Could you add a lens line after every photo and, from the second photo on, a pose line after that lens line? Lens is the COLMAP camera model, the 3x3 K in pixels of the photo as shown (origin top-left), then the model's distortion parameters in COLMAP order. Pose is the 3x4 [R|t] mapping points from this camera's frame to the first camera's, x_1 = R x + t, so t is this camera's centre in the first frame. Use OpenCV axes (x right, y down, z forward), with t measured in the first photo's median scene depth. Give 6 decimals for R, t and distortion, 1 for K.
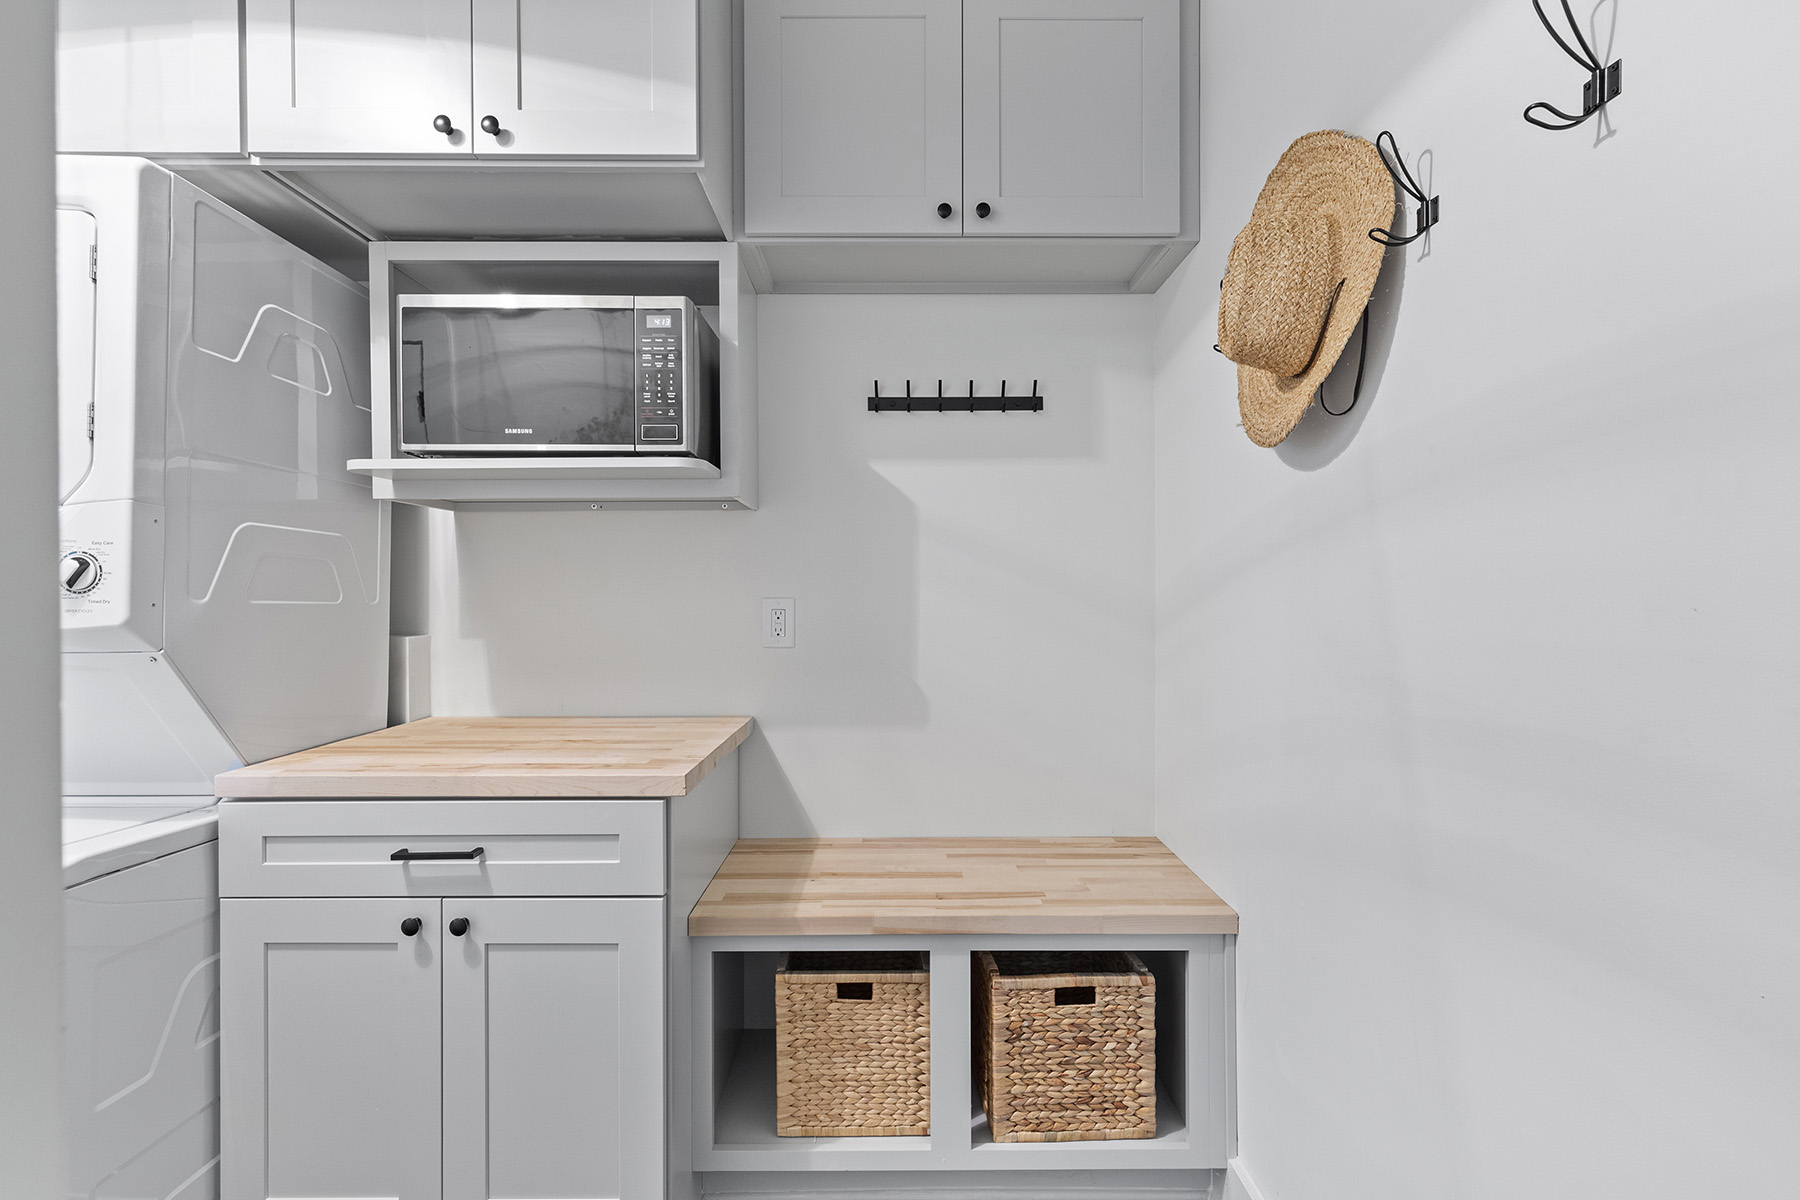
lens RADIAL K [[804.4, 0, 911.7], [0, 804.4, 595.1], [0, 0, 1]] dist [0.003778, 0.000383]
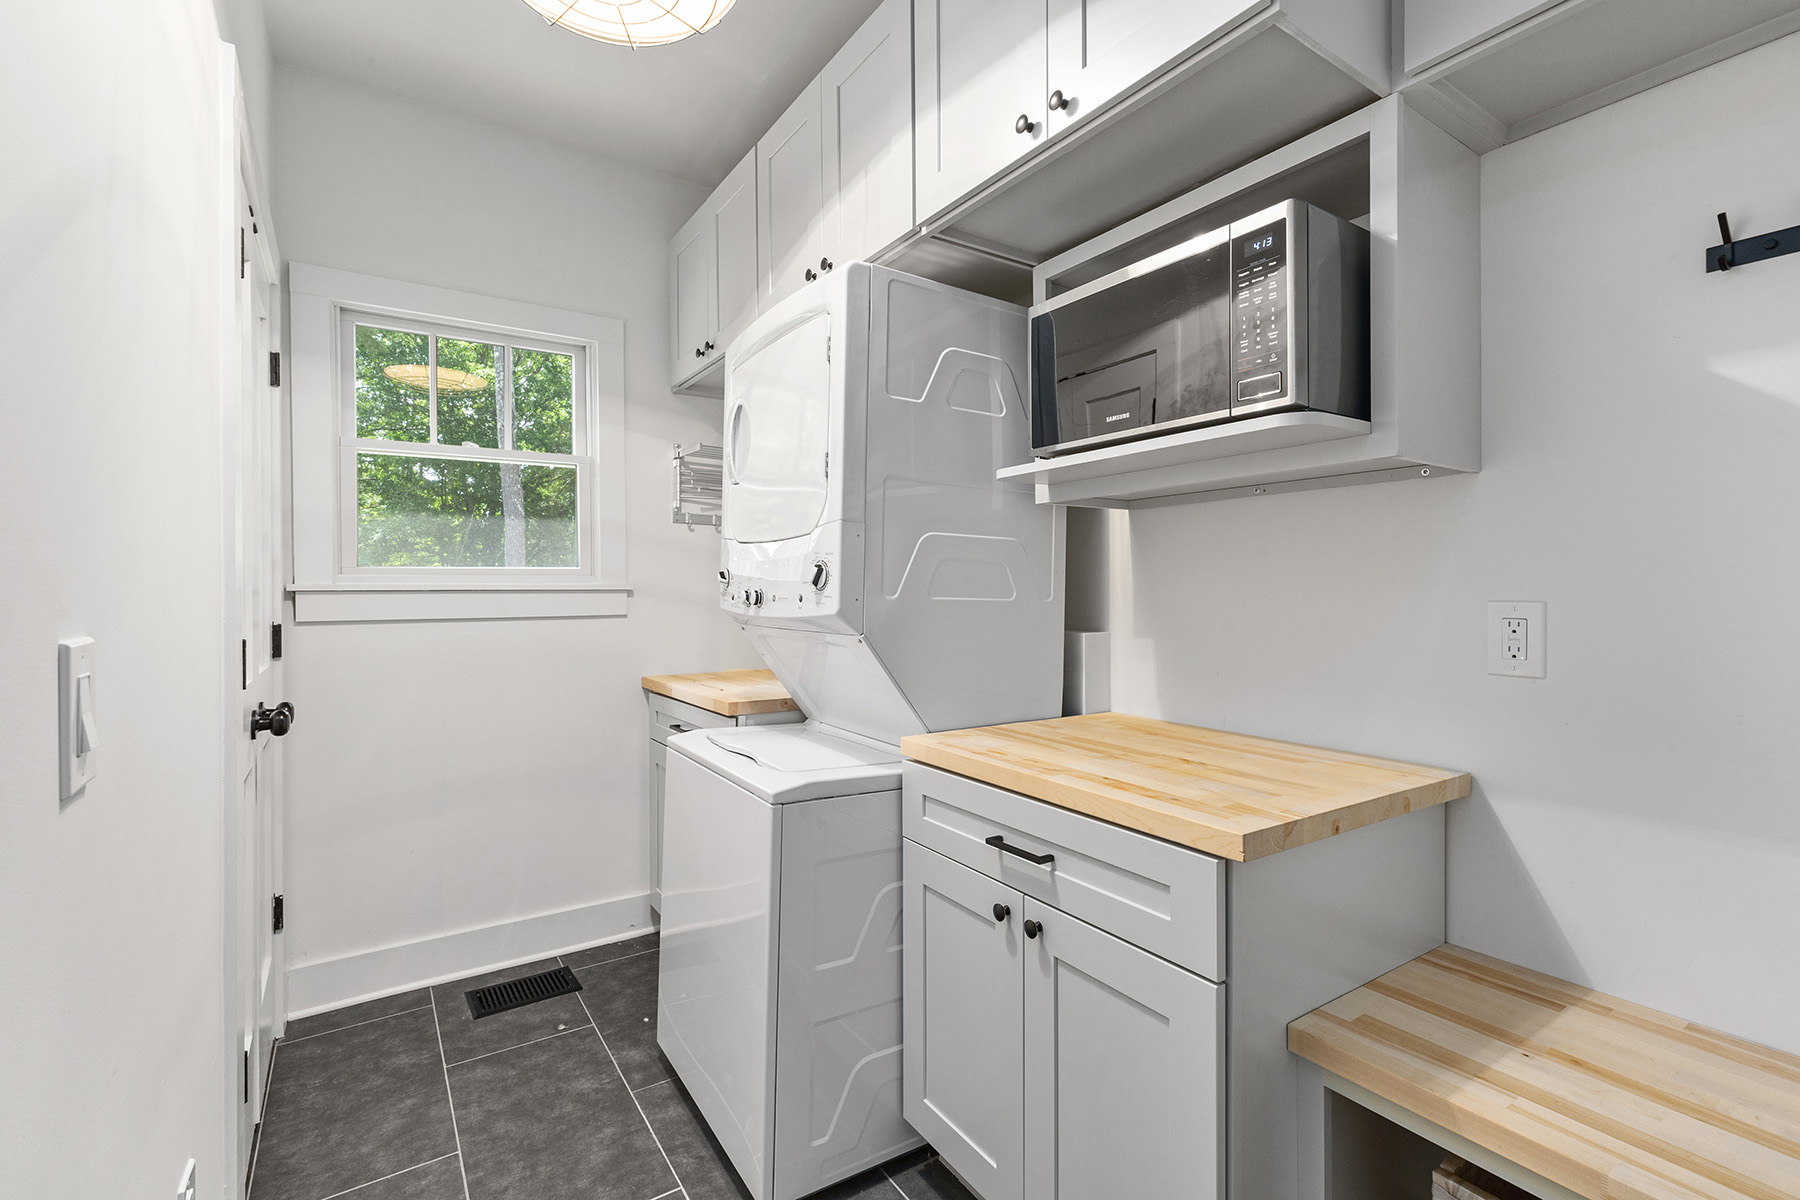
lens RADIAL K [[804.4, 0, 899.2], [0, 804.4, 592.7], [0, 0, 1]] dist [0.003778, 0.000383]
pose [[0.543846, 0.005919, -0.839164, 0.153398], [-0.006758, 0.999974, 0.002674, -0.002289], [0.839158, 0.004217, 0.543872, 0.284100]]
